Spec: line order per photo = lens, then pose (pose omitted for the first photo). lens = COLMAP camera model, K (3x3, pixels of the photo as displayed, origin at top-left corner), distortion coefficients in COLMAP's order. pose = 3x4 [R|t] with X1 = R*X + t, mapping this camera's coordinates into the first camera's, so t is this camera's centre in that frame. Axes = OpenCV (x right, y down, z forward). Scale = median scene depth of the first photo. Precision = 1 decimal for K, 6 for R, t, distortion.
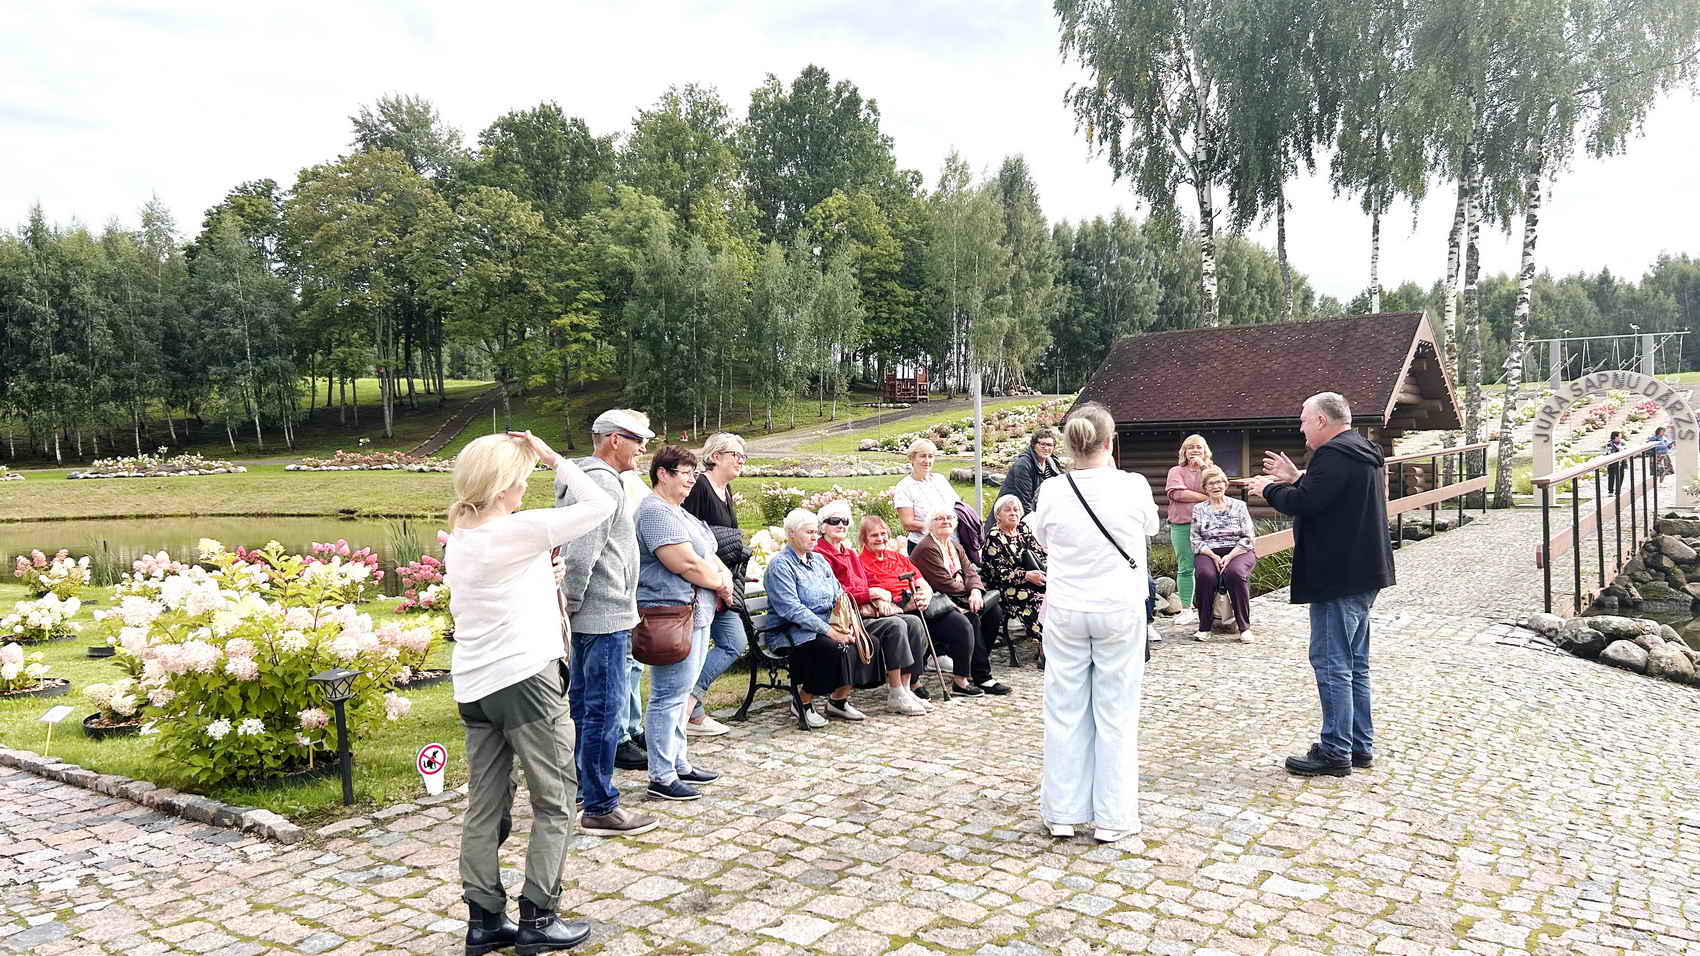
lens RADIAL K [[1256.5, 0, 861.9], [0, 1256.5, 475.6], [0, 0, 1]] dist [-0.000569, 0.000908]
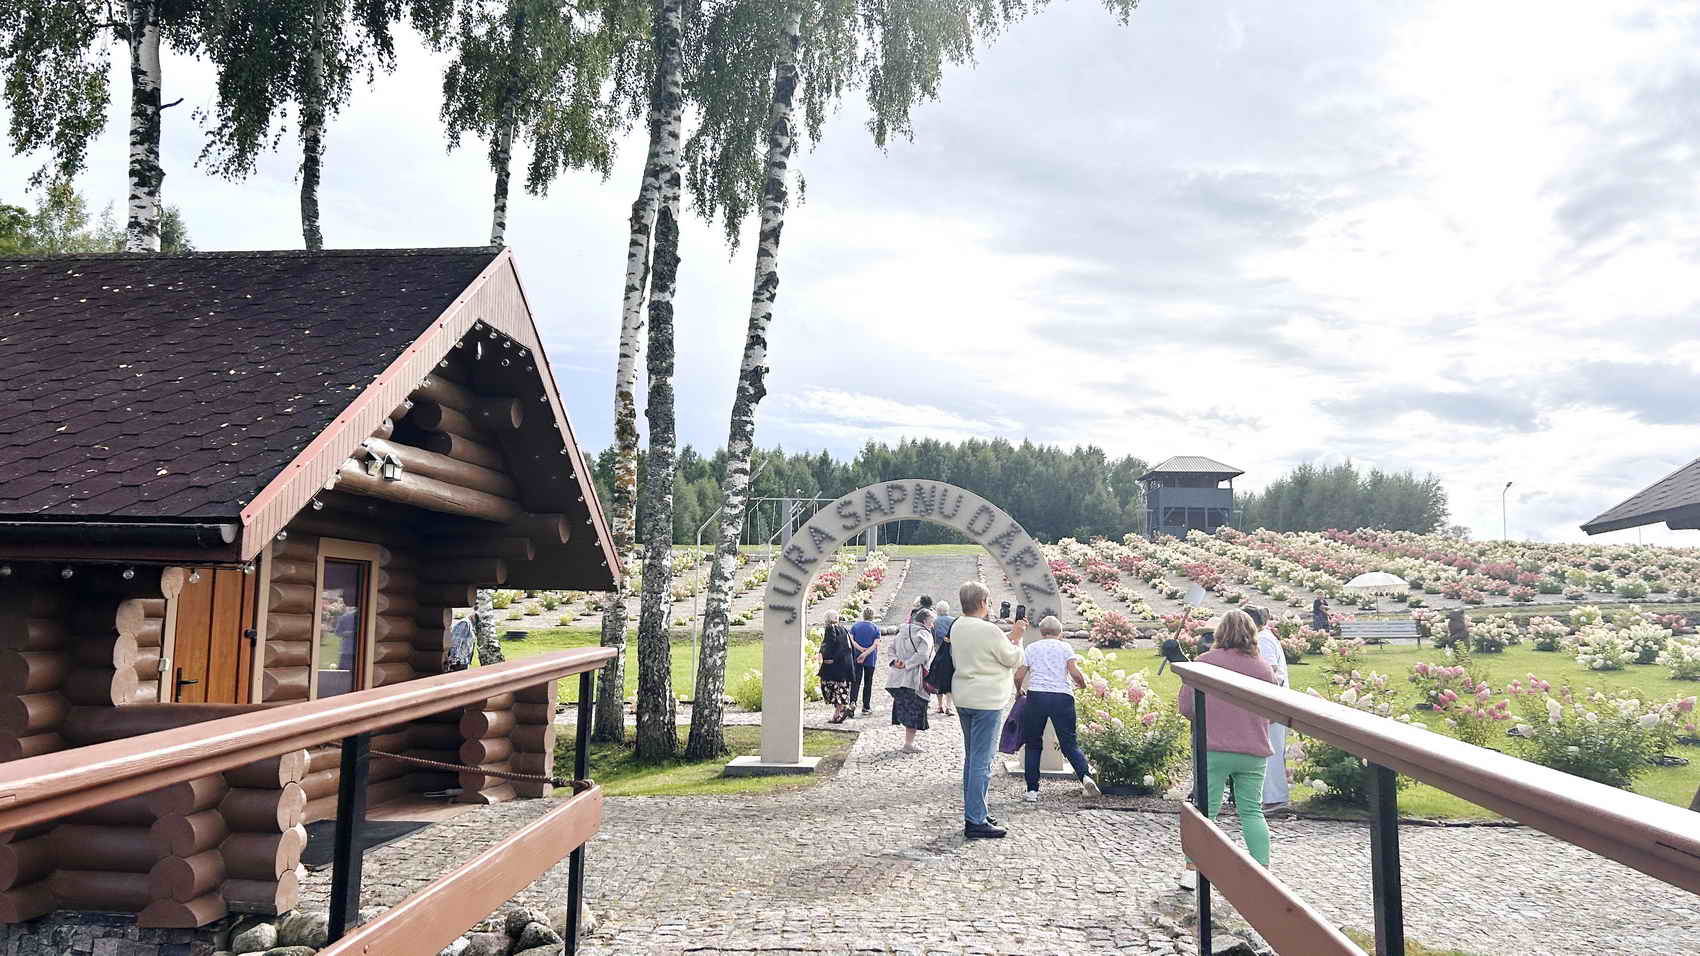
lens RADIAL K [[1256.5, 0, 861.9], [0, 1256.5, 475.6], [0, 0, 1]] dist [-0.000569, 0.000908]
pose [[0.842320, 0.083774, 0.532428, 0.273642], [-0.017771, 0.991626, -0.127911, -0.019176], [-0.538685, 0.098280, 0.836755, 0.514044]]
